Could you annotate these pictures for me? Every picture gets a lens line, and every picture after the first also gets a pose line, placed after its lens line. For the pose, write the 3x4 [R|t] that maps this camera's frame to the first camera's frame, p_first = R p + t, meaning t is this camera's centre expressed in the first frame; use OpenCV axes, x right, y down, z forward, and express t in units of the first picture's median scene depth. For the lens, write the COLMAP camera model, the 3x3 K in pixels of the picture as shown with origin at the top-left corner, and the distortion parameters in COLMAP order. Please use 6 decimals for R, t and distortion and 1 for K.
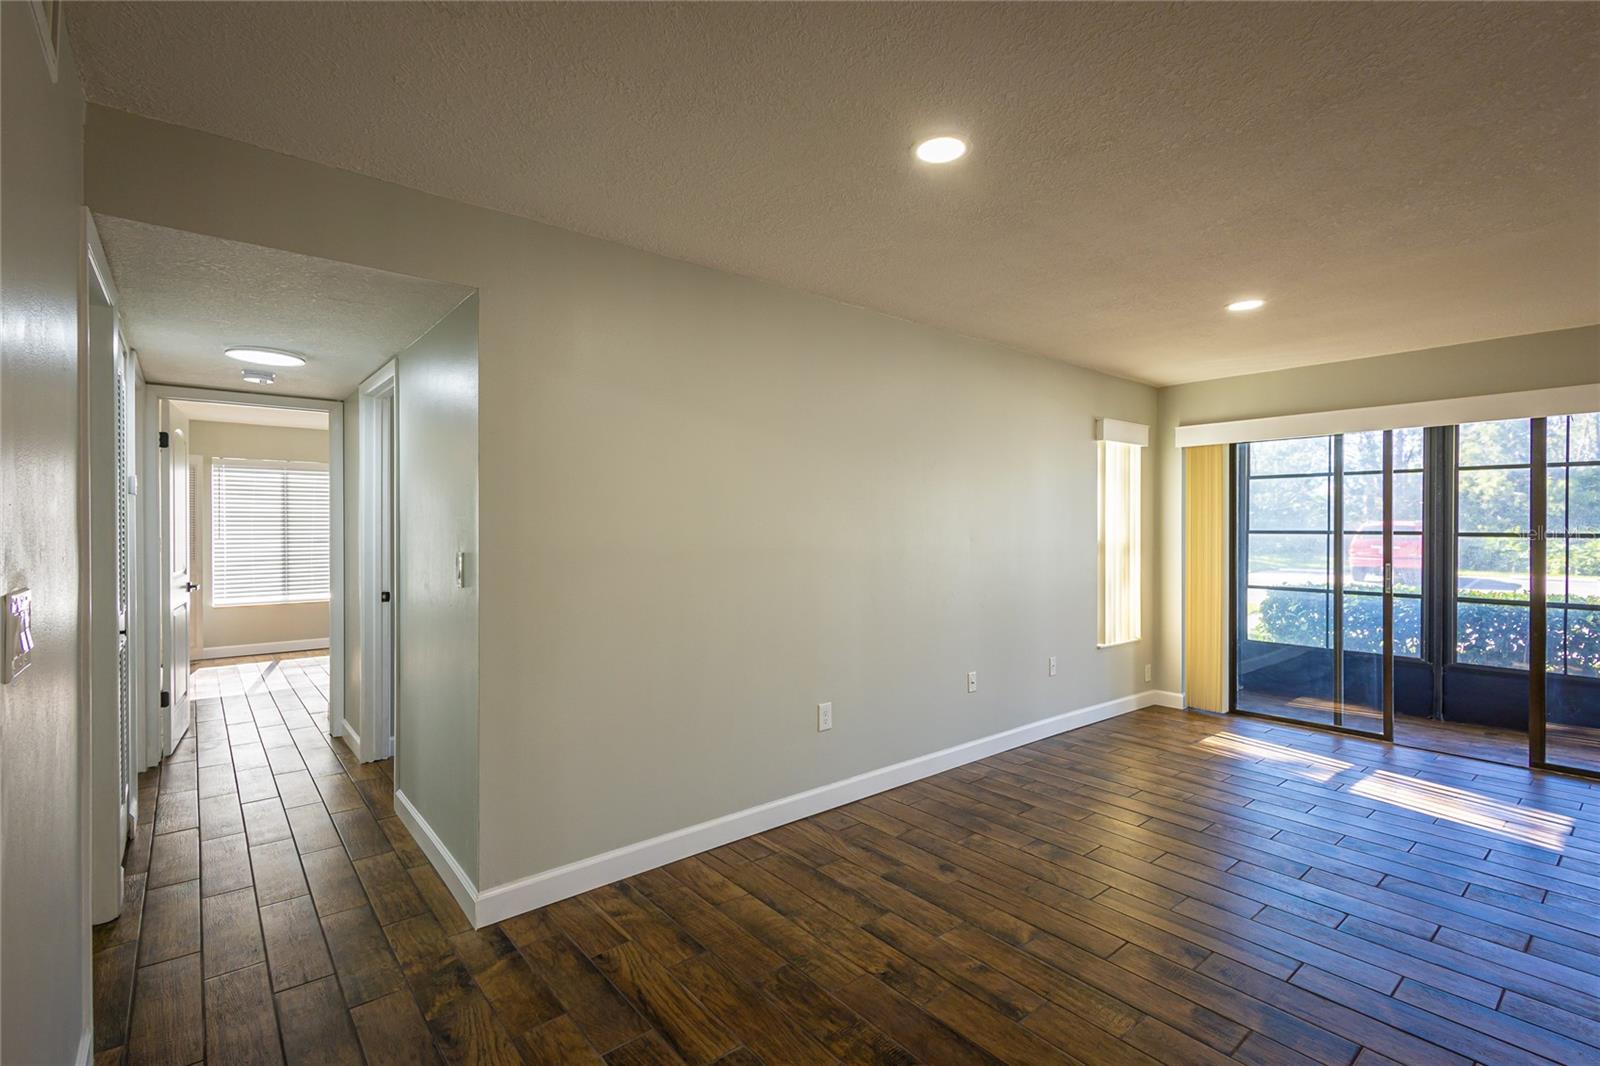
lens RADIAL K [[739.1, 0, 797.2], [0, 739.1, 522.2], [0, 0, 1]] dist [0.013416, -0.003856]
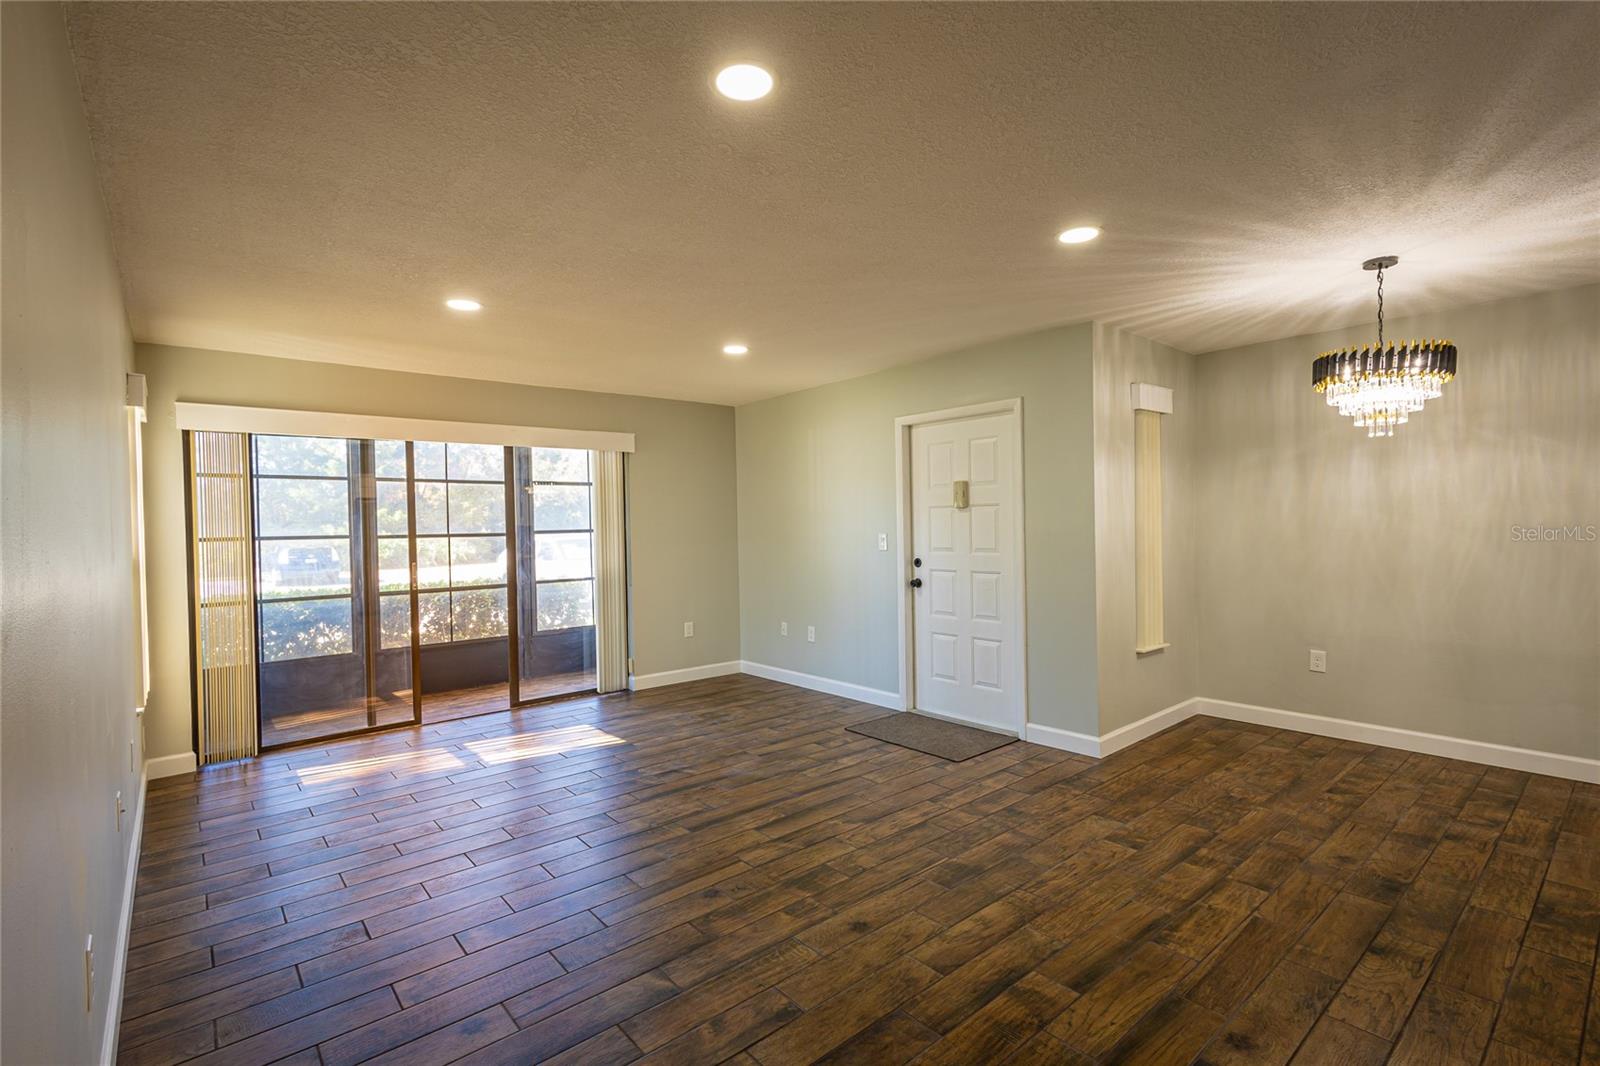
lens RADIAL K [[739.1, 0, 801.4], [0, 739.1, 534.6], [0, 0, 1]] dist [0.013416, -0.003856]
pose [[-0.019249, -0.019334, 0.999628, -0.309065], [0.018151, 0.999641, 0.019683, 0.002245], [-0.999650, 0.018523, -0.018891, 0.447882]]
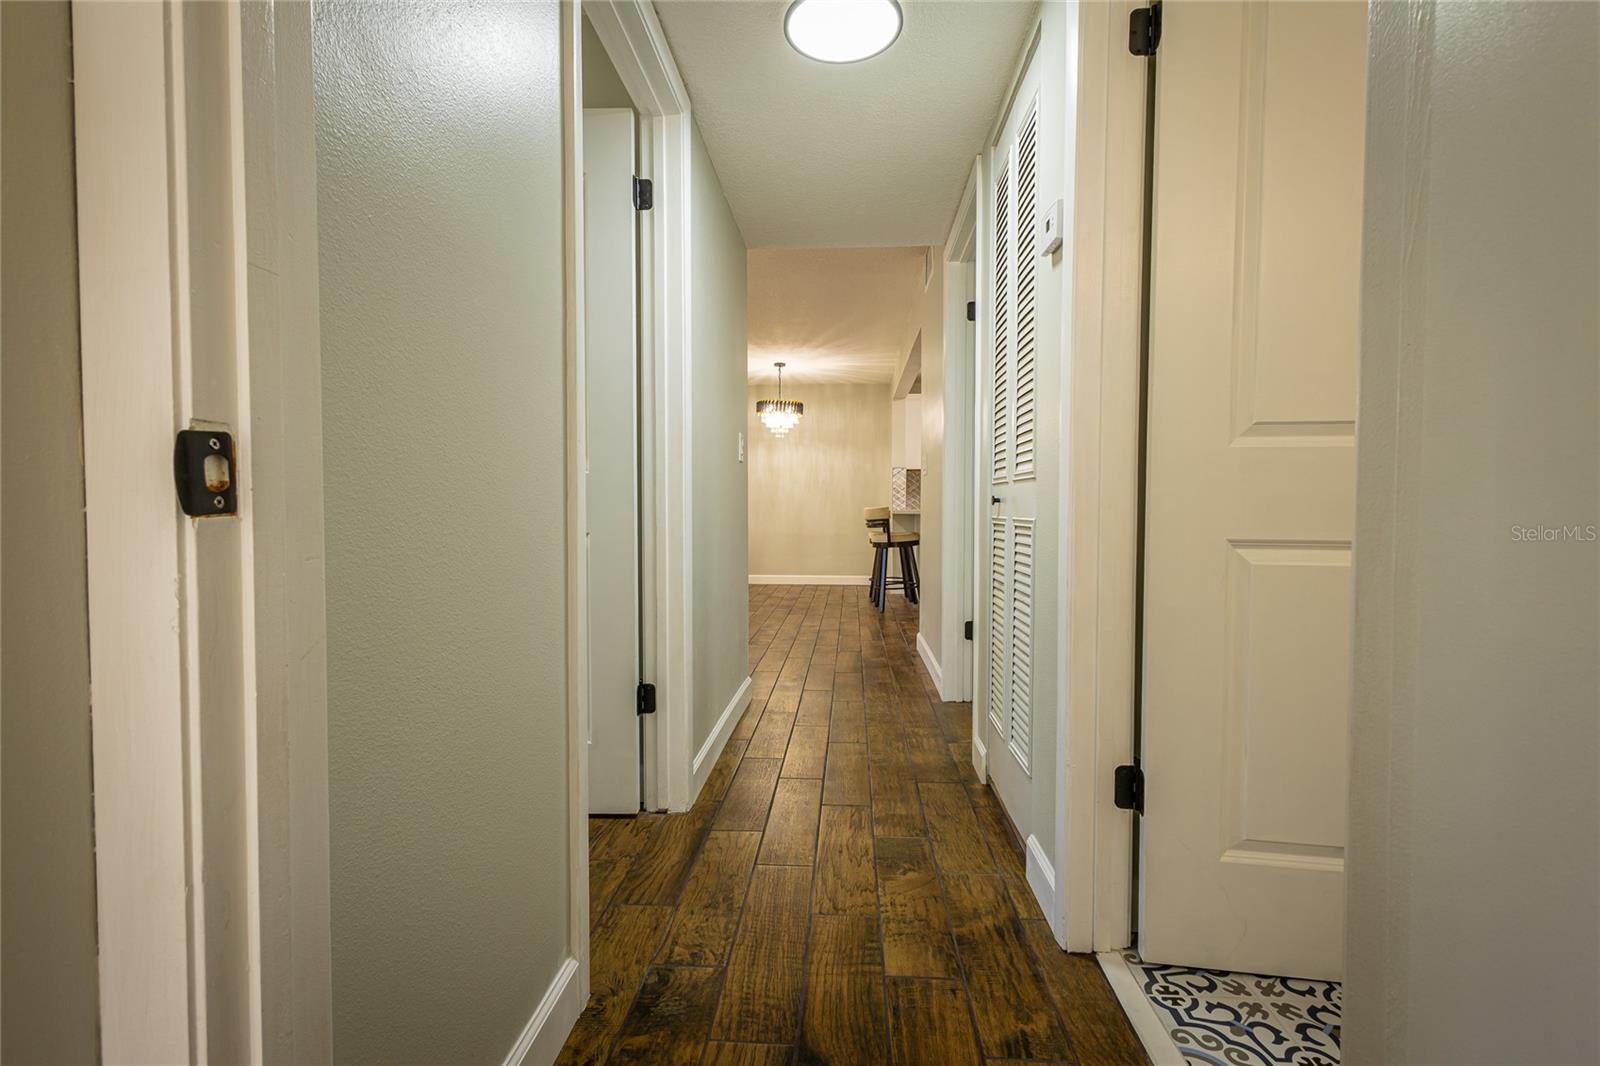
lens RADIAL K [[739.1, 0, 791.0], [0, 739.1, 537.6], [0, 0, 1]] dist [0.013416, -0.003856]
pose [[-0.715820, -0.030407, 0.697622, -0.807259], [-0.003238, 0.999185, 0.040229, 0.093098], [-0.698277, 0.026538, -0.715336, 1.069929]]
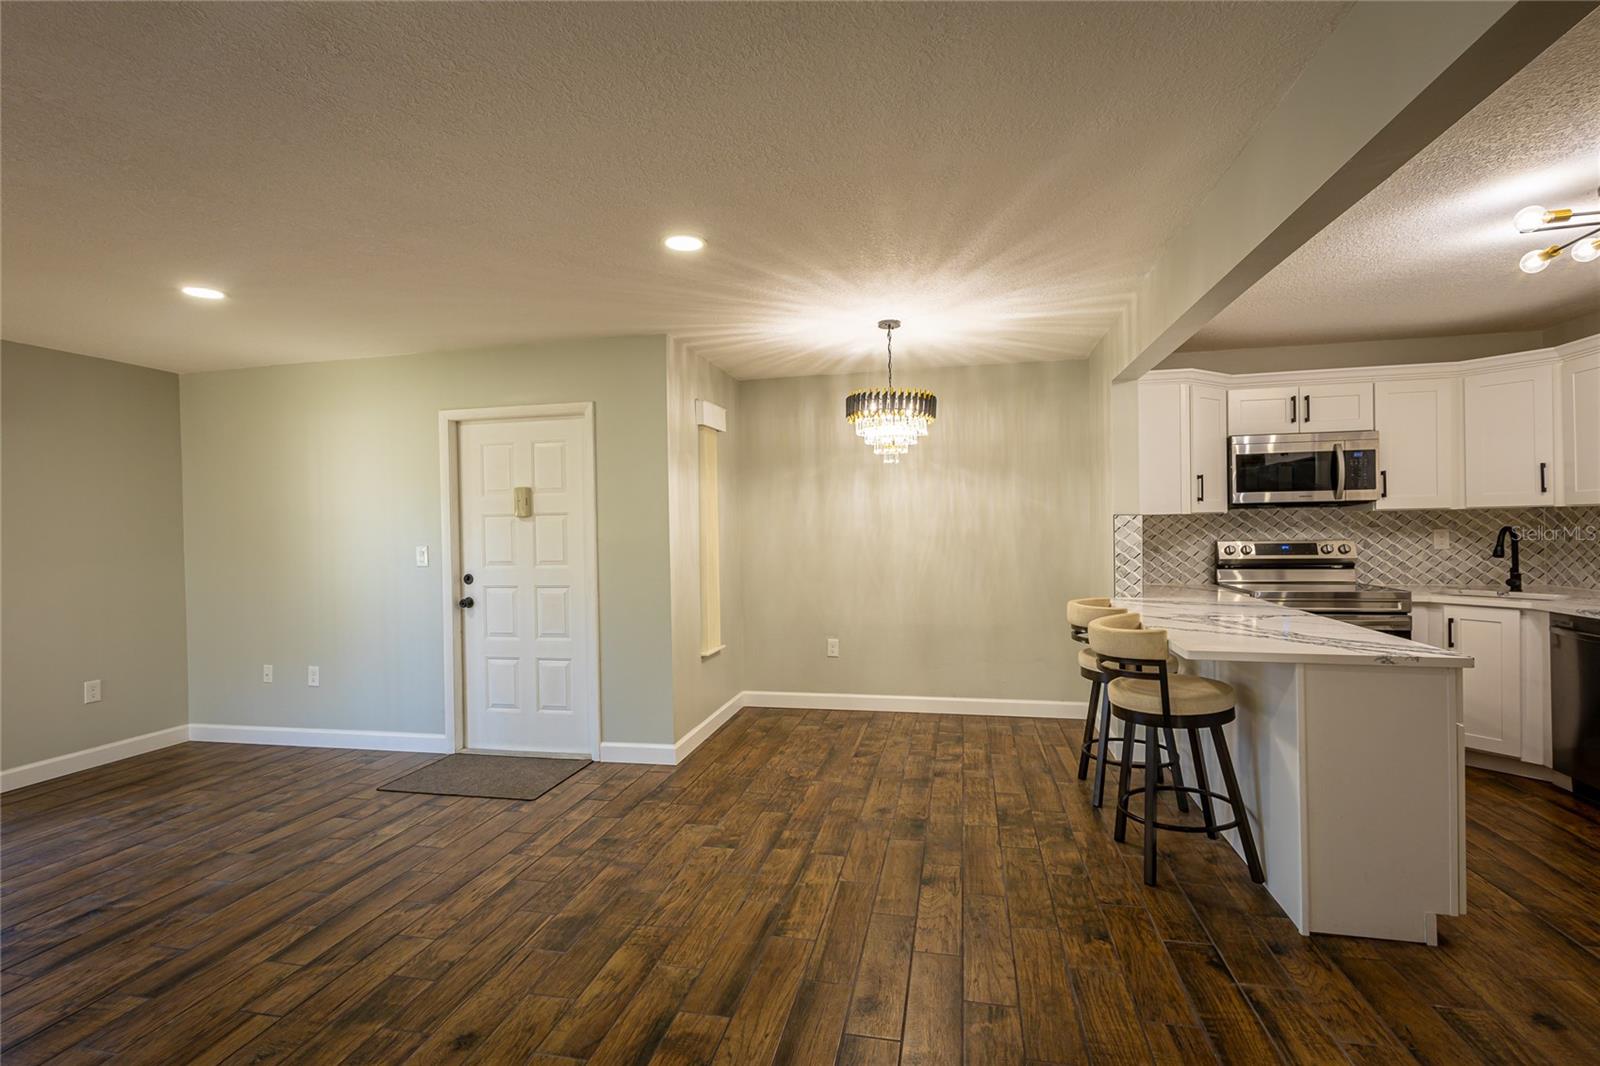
lens RADIAL K [[739.1, 0, 806.1], [0, 739.1, 530.8], [0, 0, 1]] dist [0.013416, -0.003856]
pose [[-0.620524, 0.001191, 0.784187, -0.236474], [0.015484, 0.999823, 0.010734, 0.002663], [-0.784035, 0.018803, -0.620432, 0.506750]]
